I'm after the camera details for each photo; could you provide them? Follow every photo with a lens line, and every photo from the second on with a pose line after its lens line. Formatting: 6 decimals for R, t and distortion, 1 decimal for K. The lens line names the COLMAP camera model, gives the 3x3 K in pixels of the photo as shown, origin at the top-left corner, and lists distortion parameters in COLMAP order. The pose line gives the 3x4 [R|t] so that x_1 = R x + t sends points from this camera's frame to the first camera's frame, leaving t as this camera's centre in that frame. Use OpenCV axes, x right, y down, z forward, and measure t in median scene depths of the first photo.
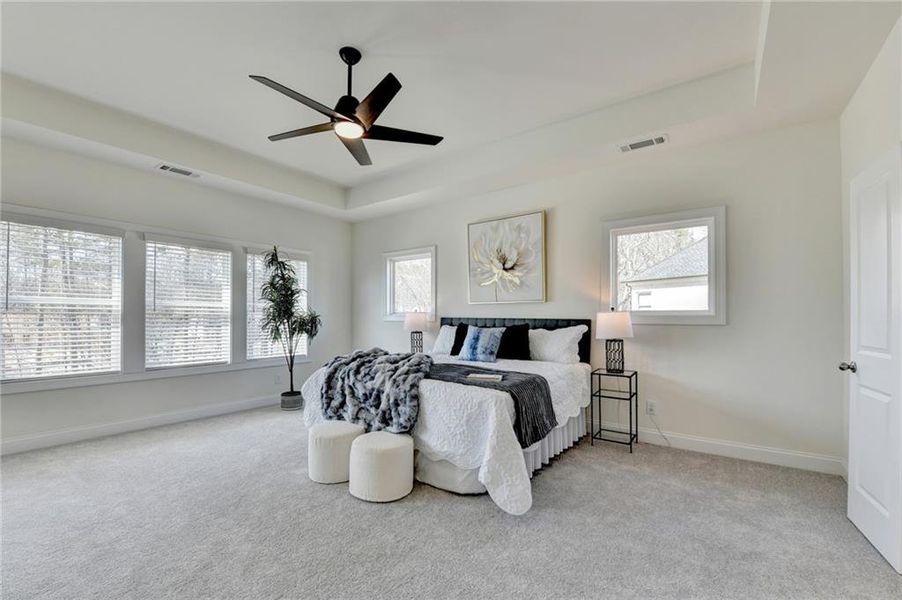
lens RADIAL K [[374.9, 0, 450.2], [0, 374.9, 320.7], [0, 0, 1]] dist [-0.020608, -0.000140]
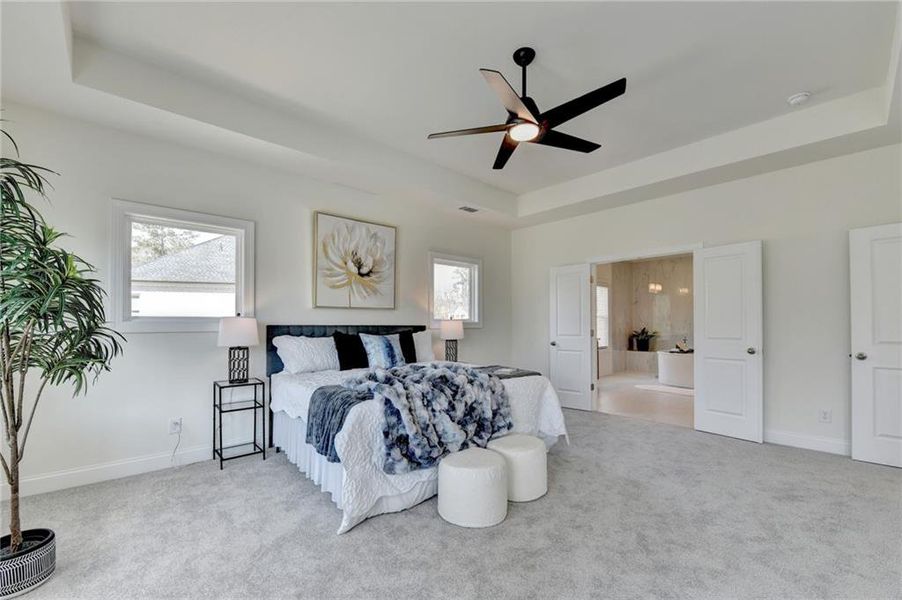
lens RADIAL K [[374.9, 0, 450.2], [0, 374.9, 320.7], [0, 0, 1]] dist [-0.020608, -0.000140]
pose [[0.220107, 0.001128, 0.975475, -0.696256], [0.014062, 0.999892, -0.004329, -0.010435], [-0.975374, 0.014670, 0.220067, 0.533732]]
